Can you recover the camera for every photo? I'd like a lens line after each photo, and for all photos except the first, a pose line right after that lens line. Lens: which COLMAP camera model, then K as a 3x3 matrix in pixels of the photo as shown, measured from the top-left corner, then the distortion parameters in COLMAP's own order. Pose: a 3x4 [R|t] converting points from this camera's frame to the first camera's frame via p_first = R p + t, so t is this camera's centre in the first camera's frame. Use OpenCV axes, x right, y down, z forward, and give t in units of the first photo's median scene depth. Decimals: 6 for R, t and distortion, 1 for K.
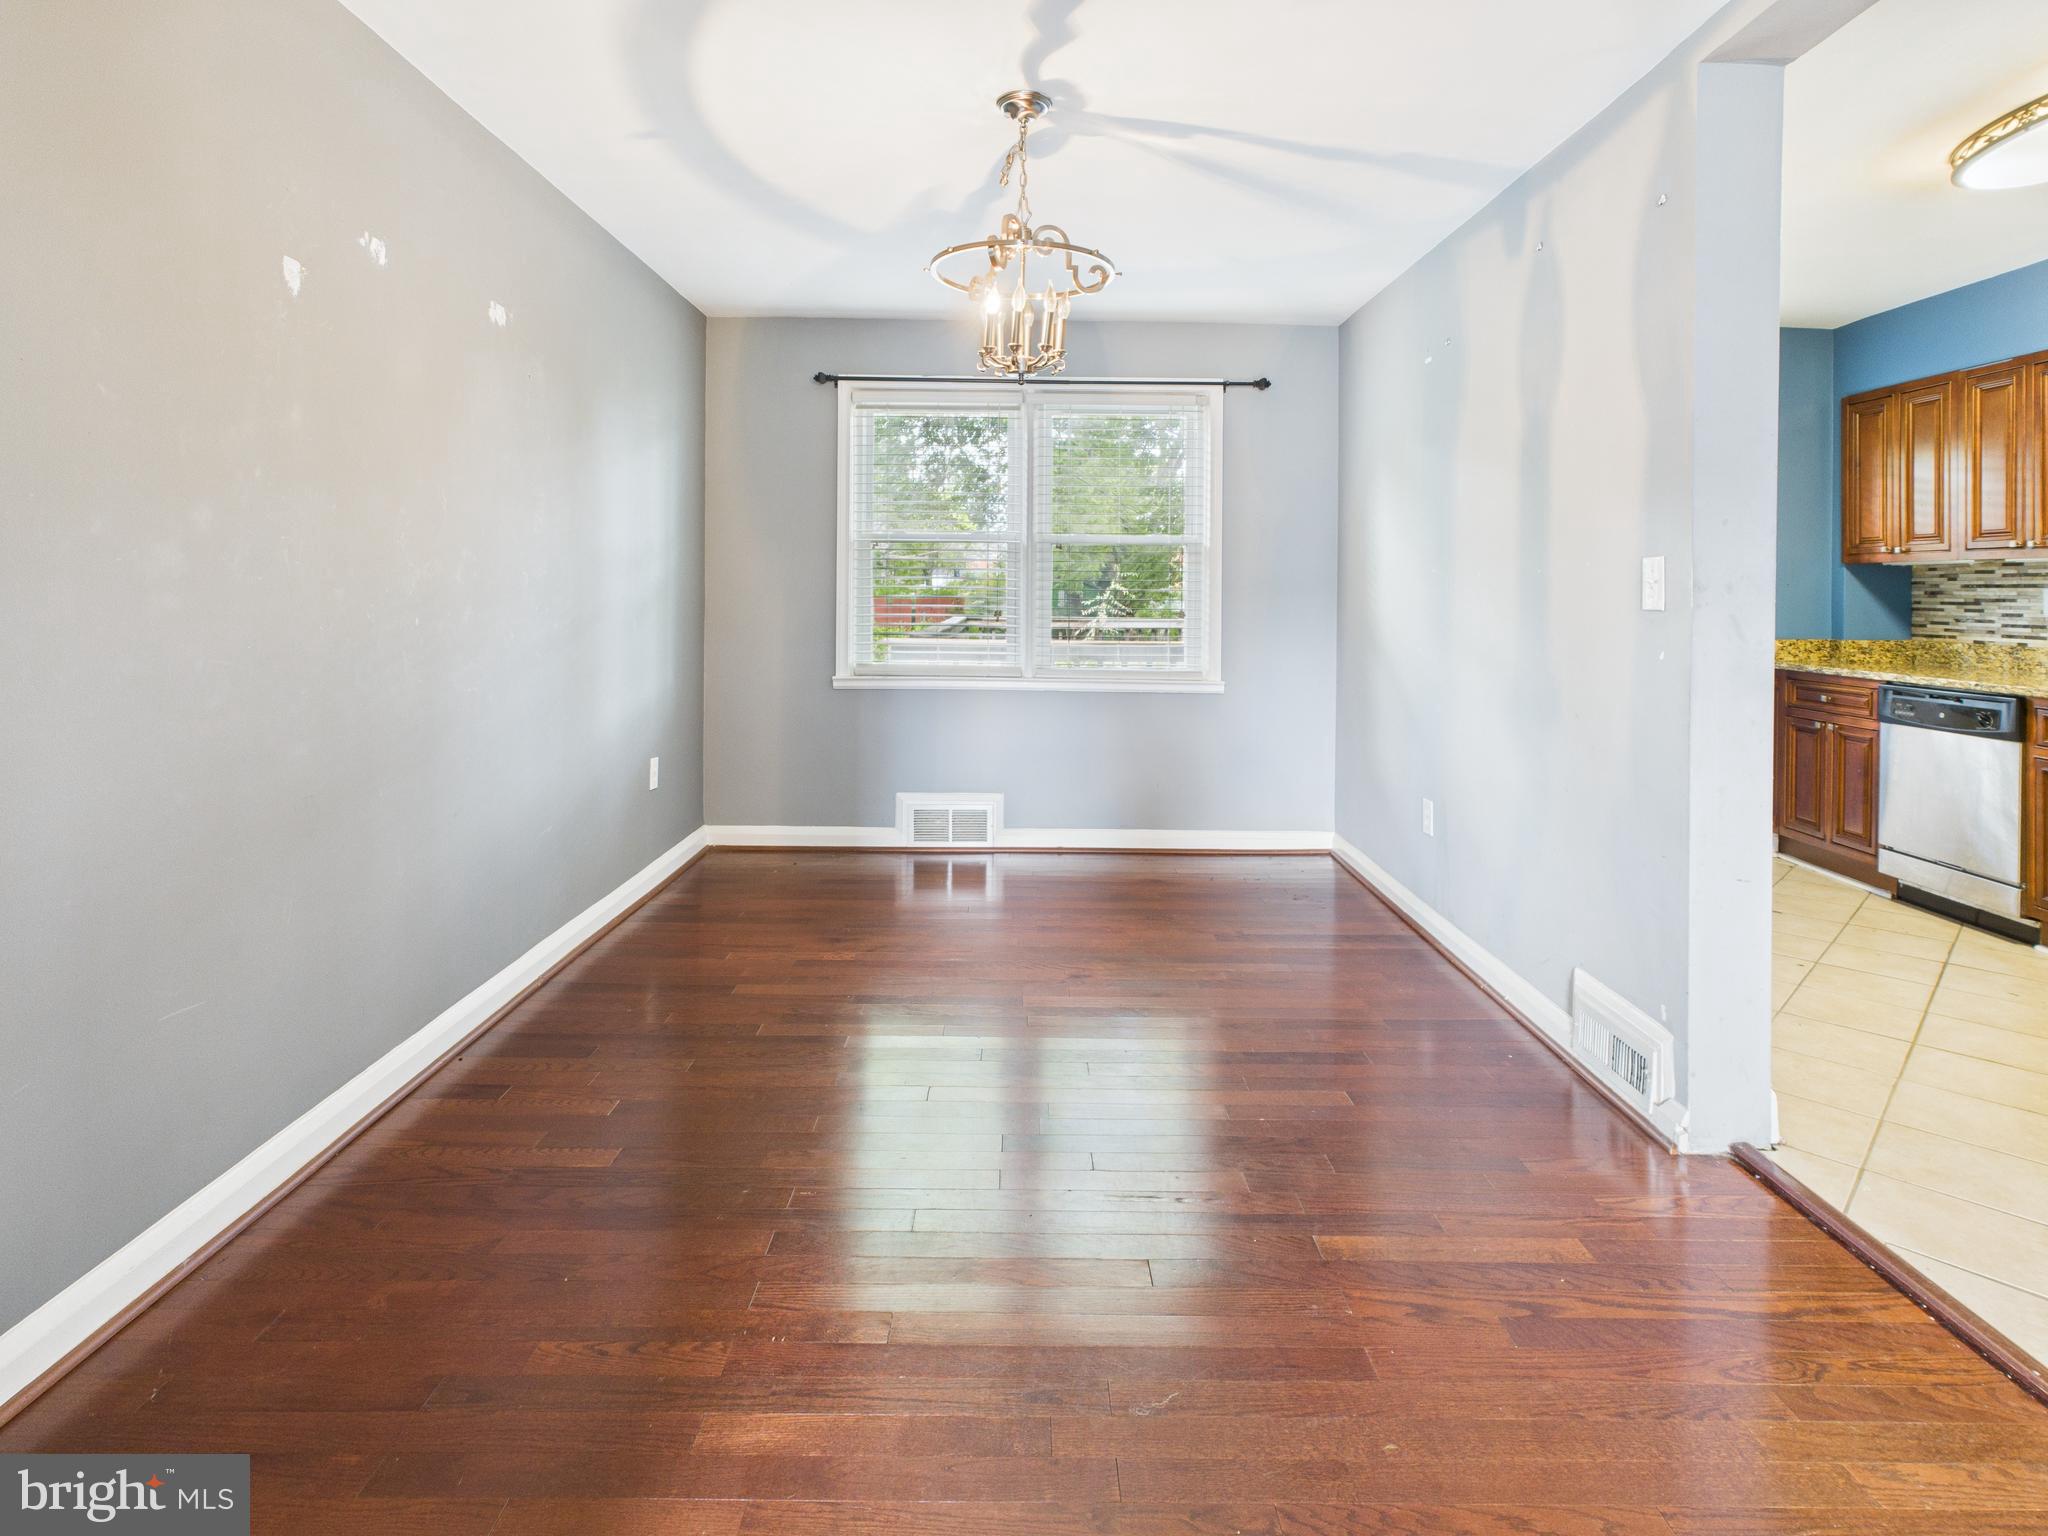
lens RADIAL K [[1074.0, 0, 1022.3], [0, 1074.0, 586.4], [0, 0, 1]] dist [0.000028, -0.000238]
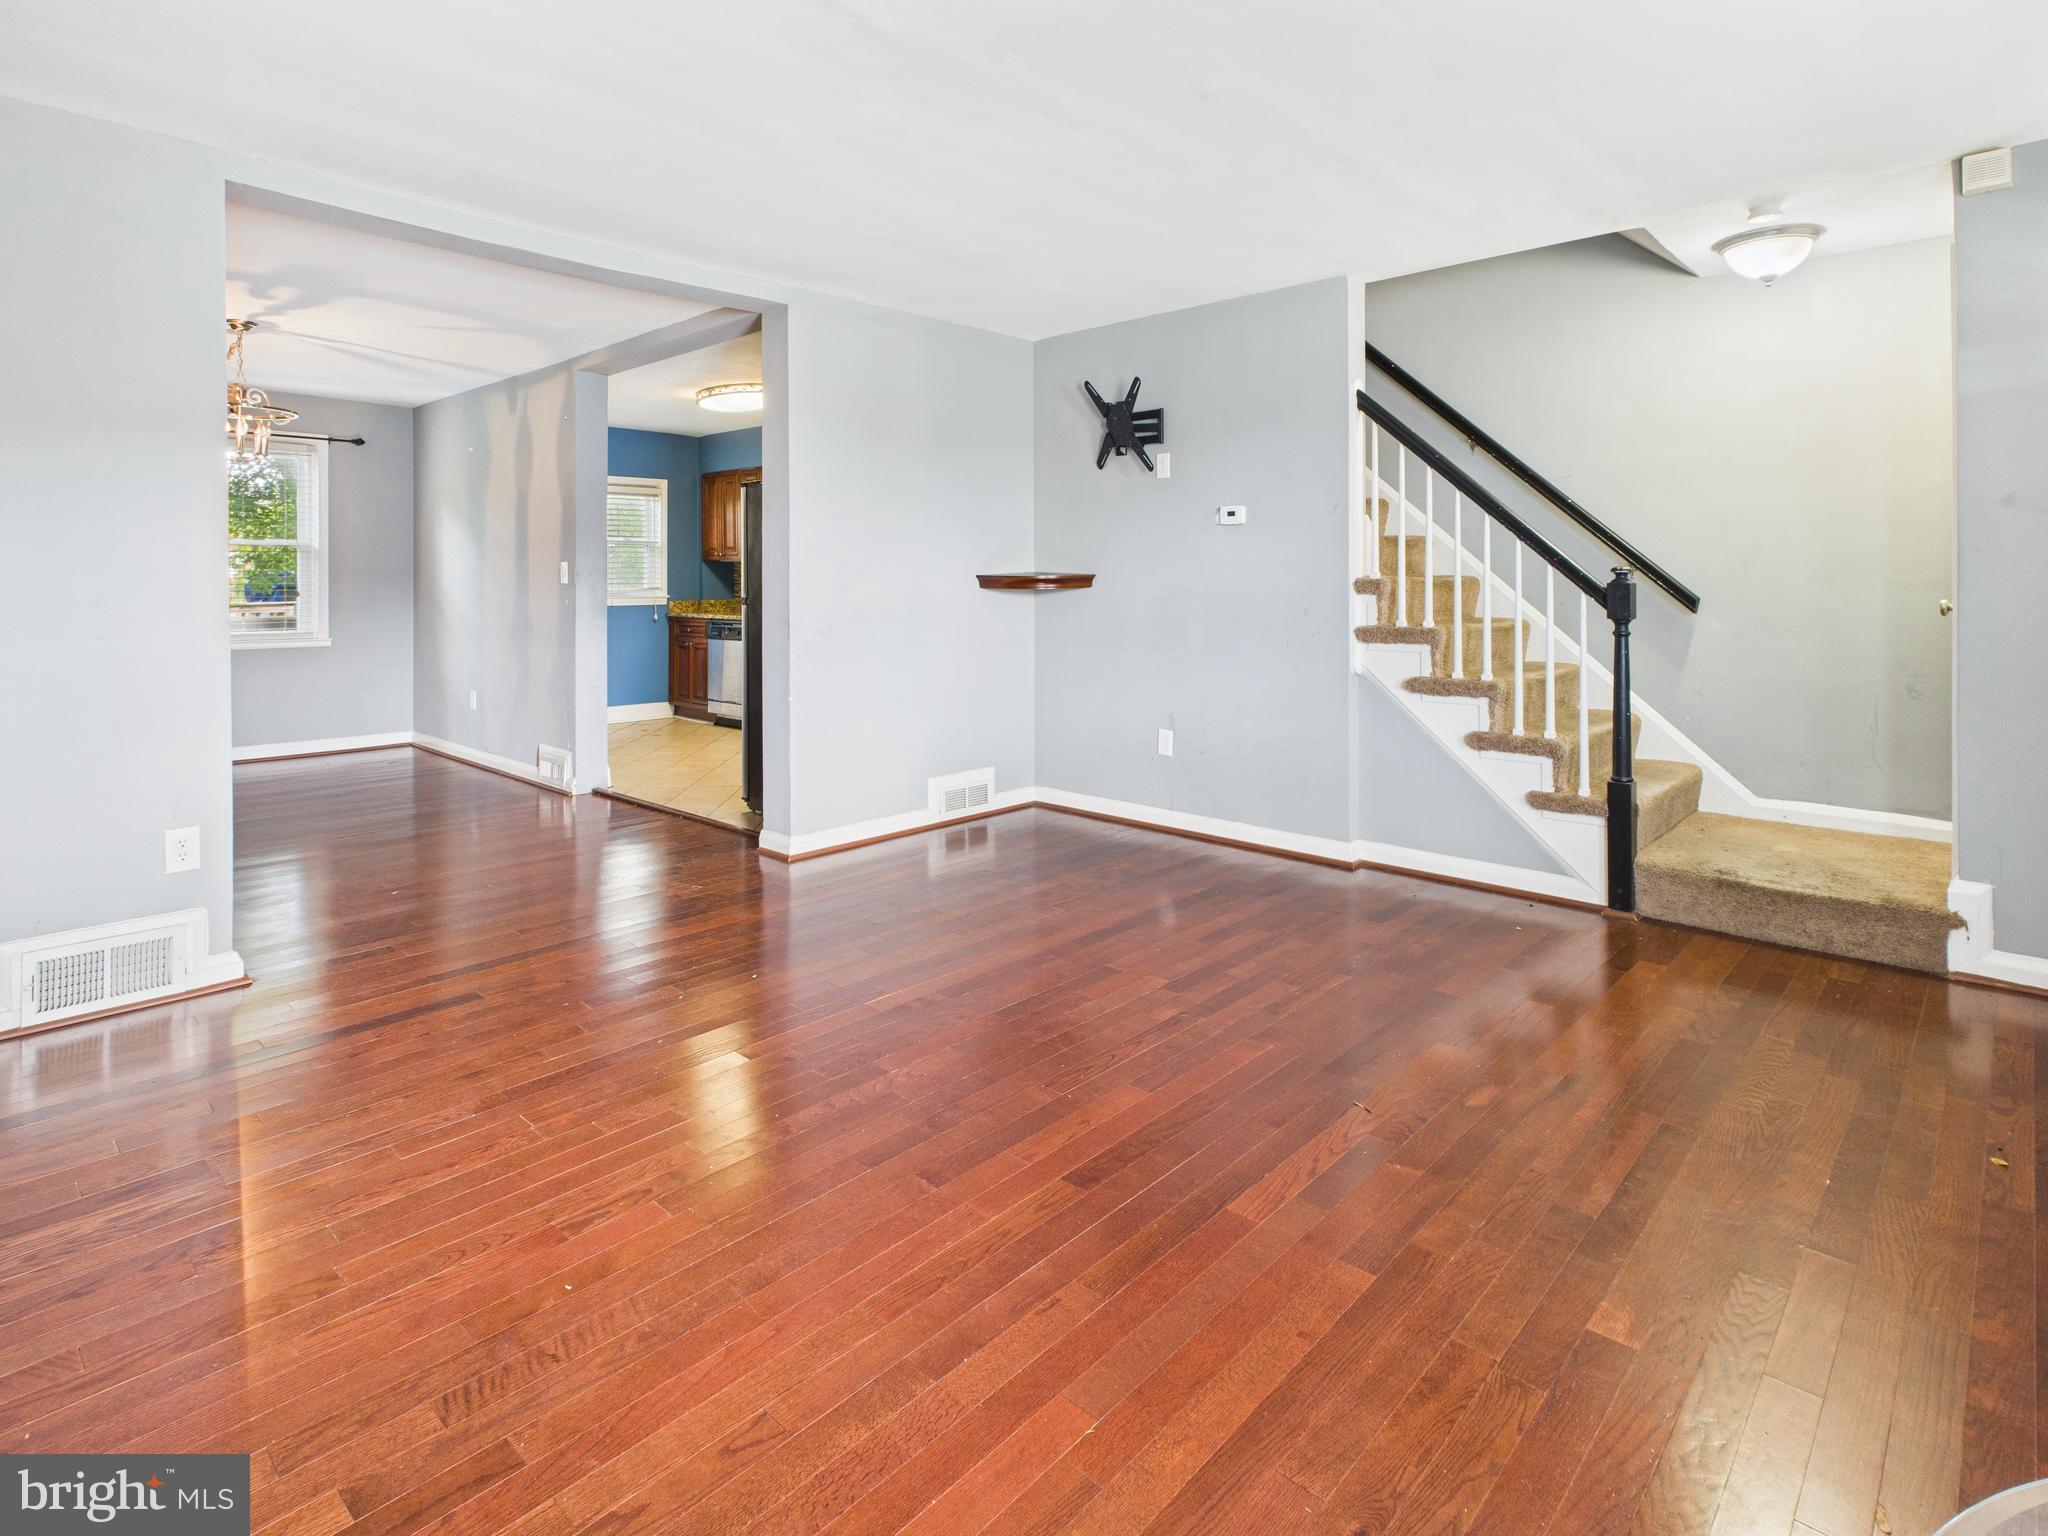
lens RADIAL K [[1074.0, 0, 1022.3], [0, 1074.0, 586.4], [0, 0, 1]] dist [0.000028, -0.000238]
pose [[0.682543, -0.015065, 0.730690, -0.268252], [0.003250, 0.999840, 0.017579, -0.006816], [-0.730838, -0.009624, 0.682483, -0.786956]]
